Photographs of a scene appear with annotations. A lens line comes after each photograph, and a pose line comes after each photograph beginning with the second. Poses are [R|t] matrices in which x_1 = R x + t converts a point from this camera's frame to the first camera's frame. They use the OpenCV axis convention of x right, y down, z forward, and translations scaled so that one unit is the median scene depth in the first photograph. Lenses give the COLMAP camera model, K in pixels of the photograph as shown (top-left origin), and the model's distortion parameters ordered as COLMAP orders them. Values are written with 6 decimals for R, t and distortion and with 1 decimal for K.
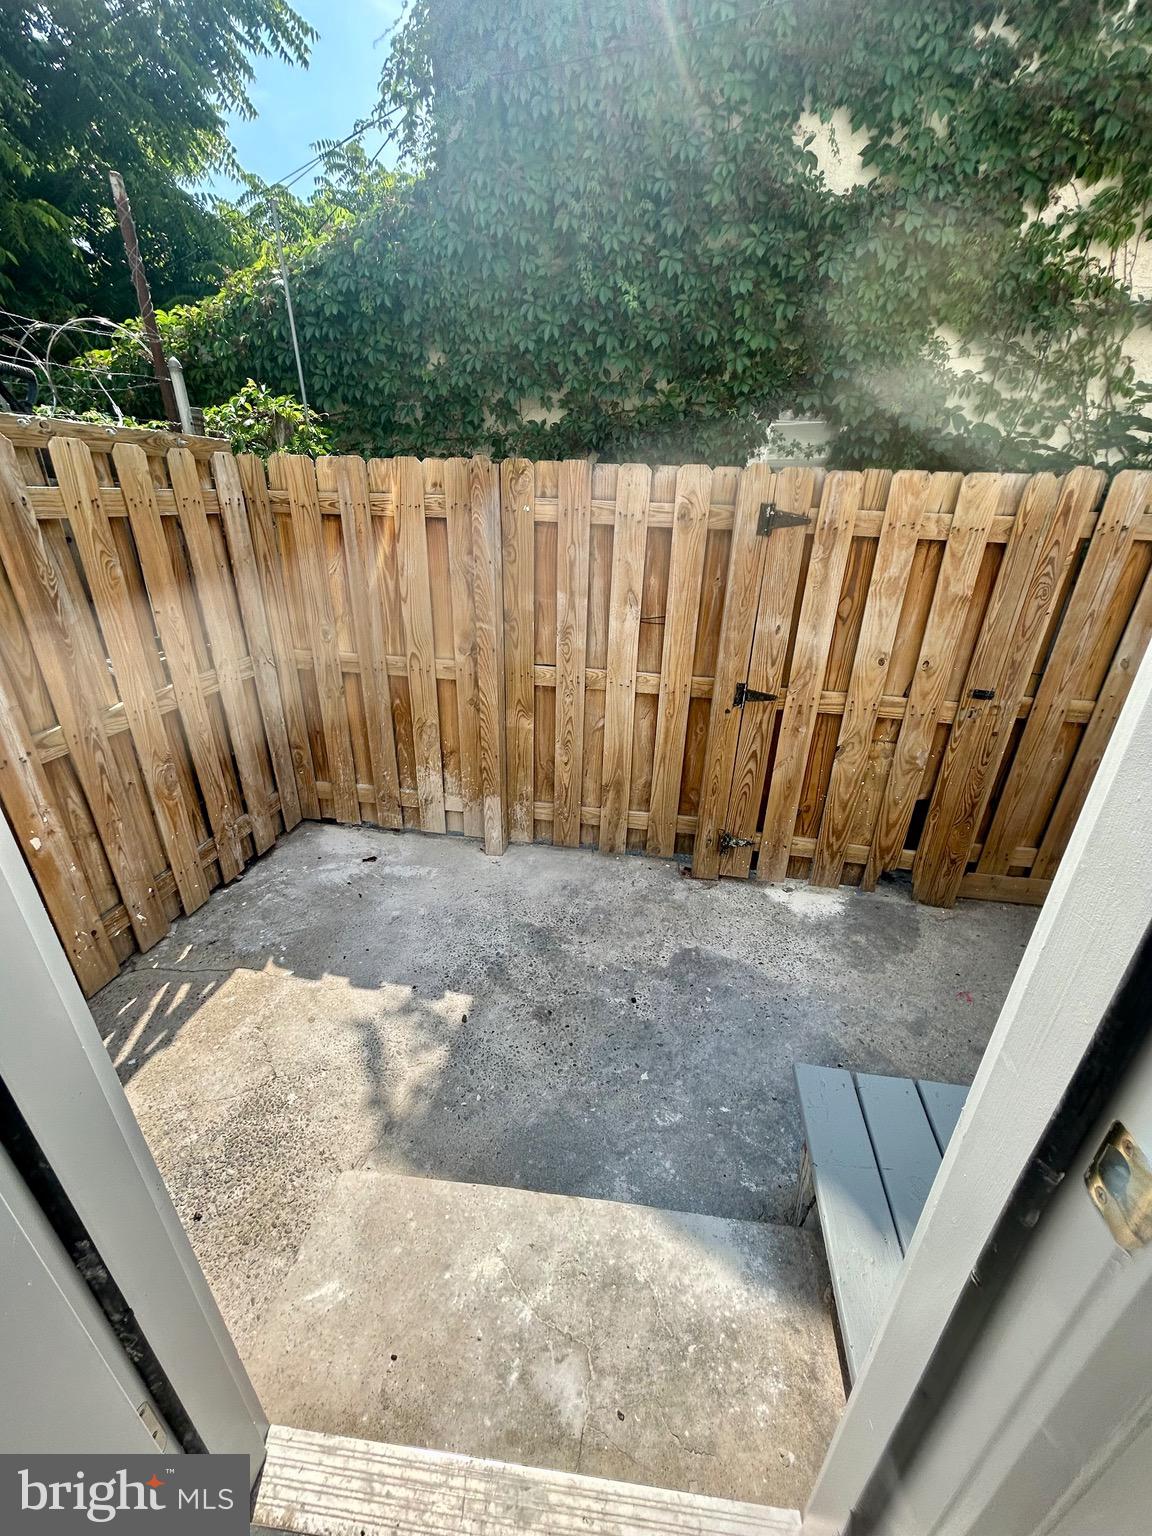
lens RADIAL K [[618.7, 0, 574.0], [0, 618.7, 766.2], [0, 0, 1]] dist [-0.002016, 0.002094]
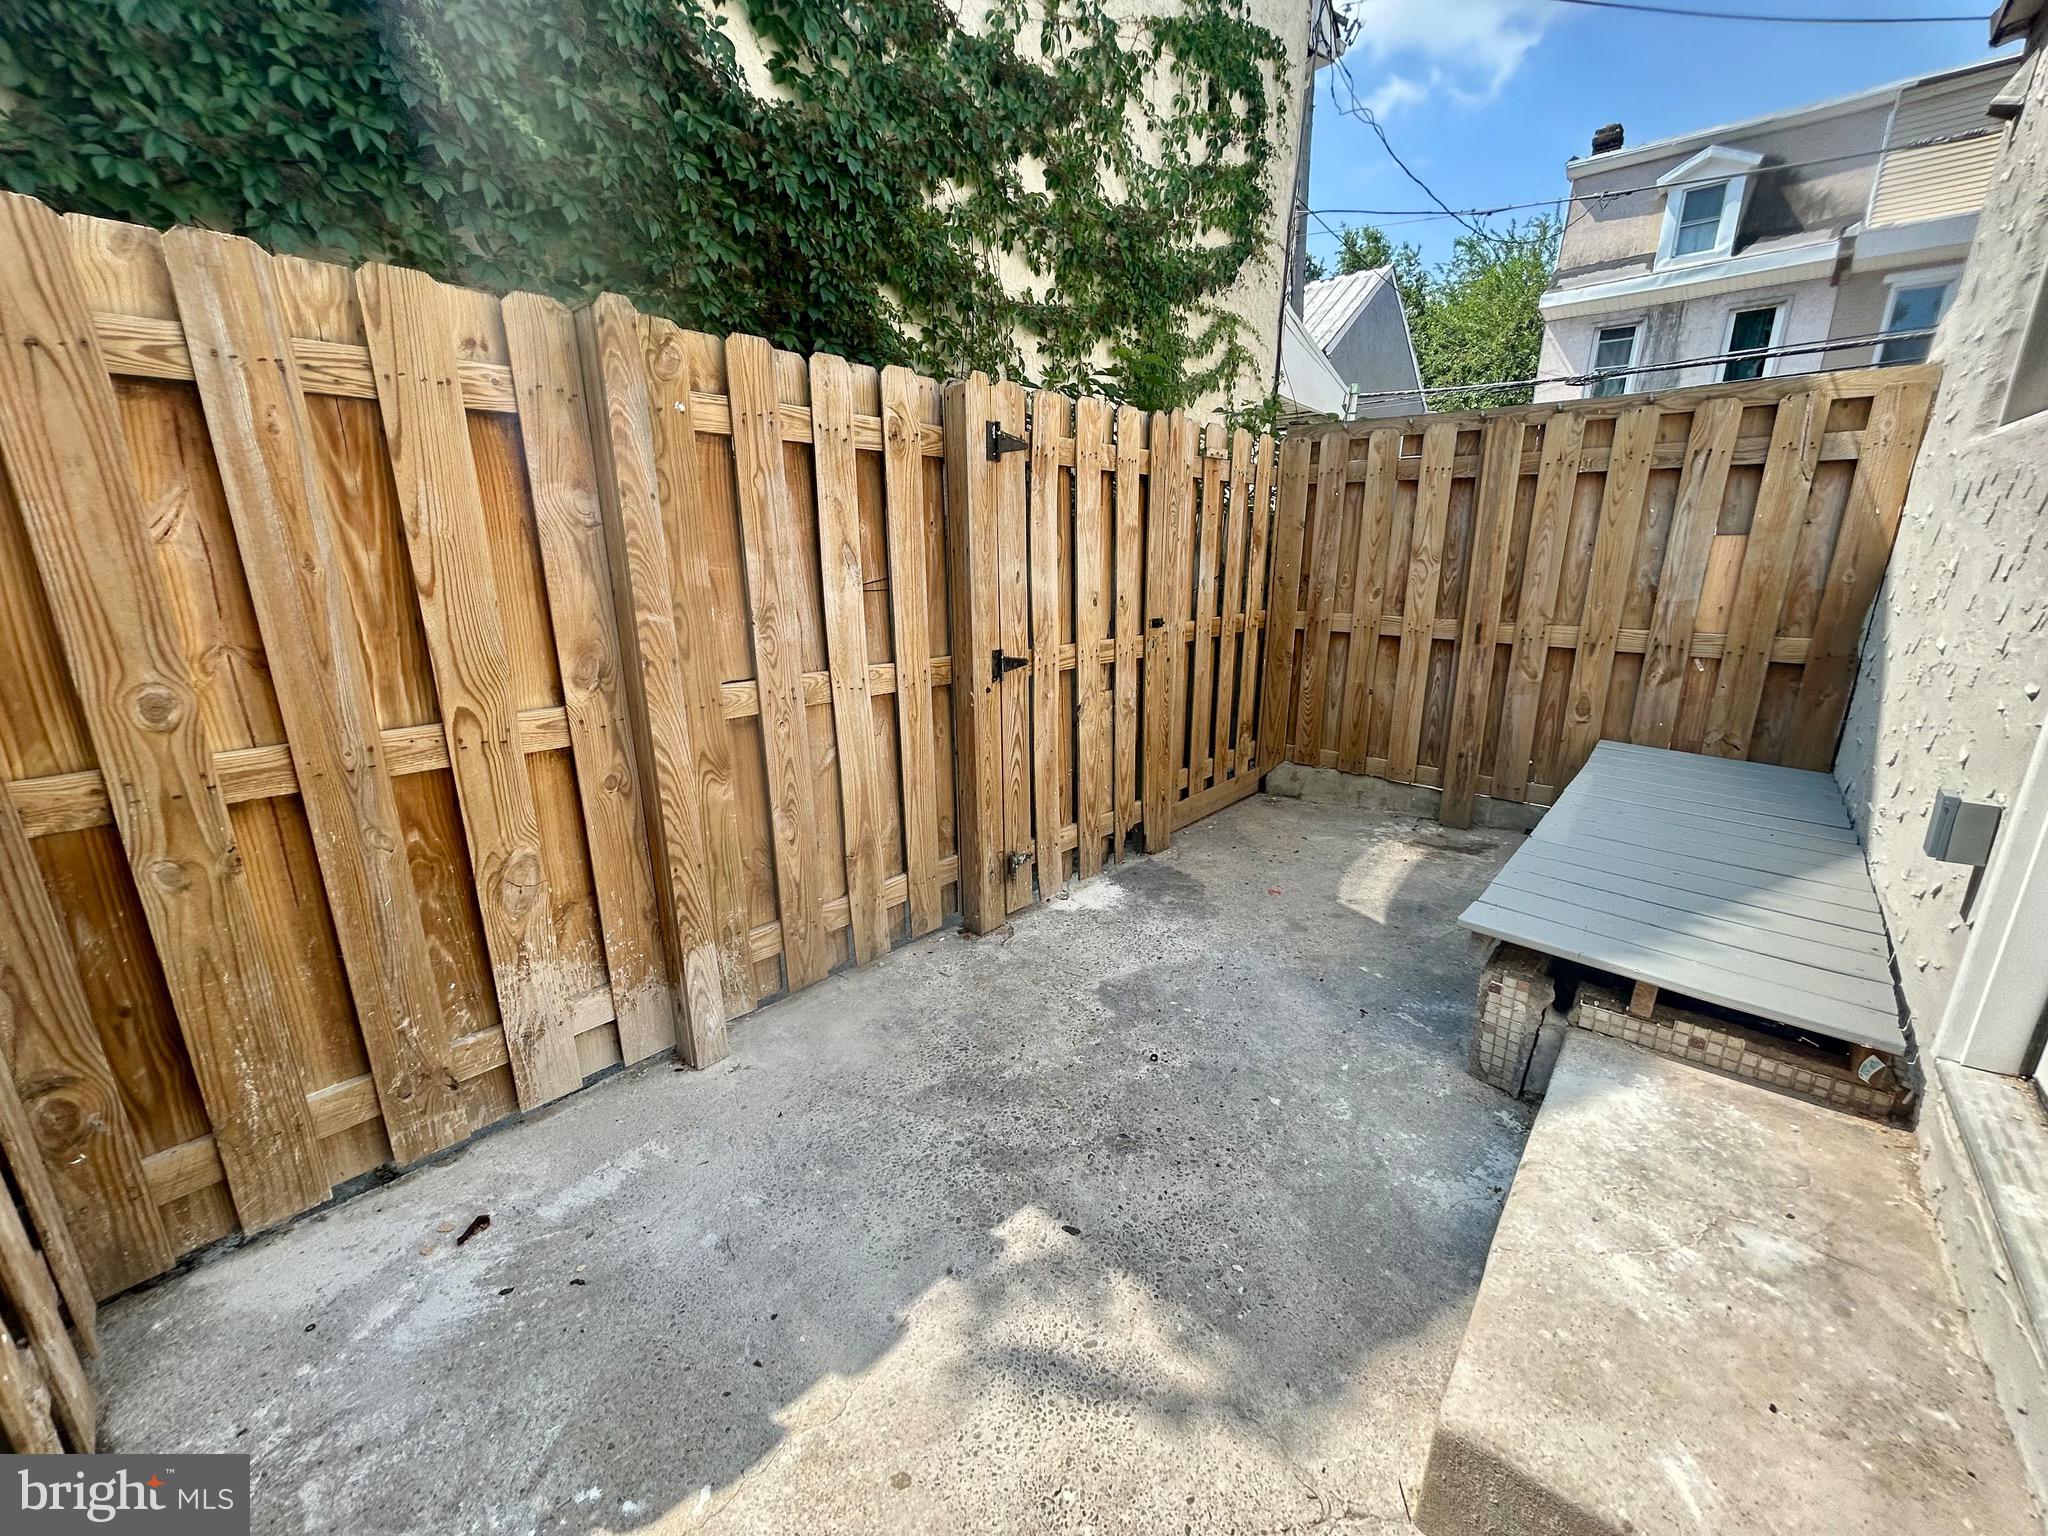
lens RADIAL K [[824.9, 0, 1024.9], [0, 824.9, 767.4], [0, 0, 1]] dist [-0.002016, 0.002094]
pose [[0.548063, -0.246338, 0.799340, -0.575964], [0.361801, 0.931440, 0.038982, -0.023515], [-0.754140, 0.267837, 0.599613, 0.388130]]
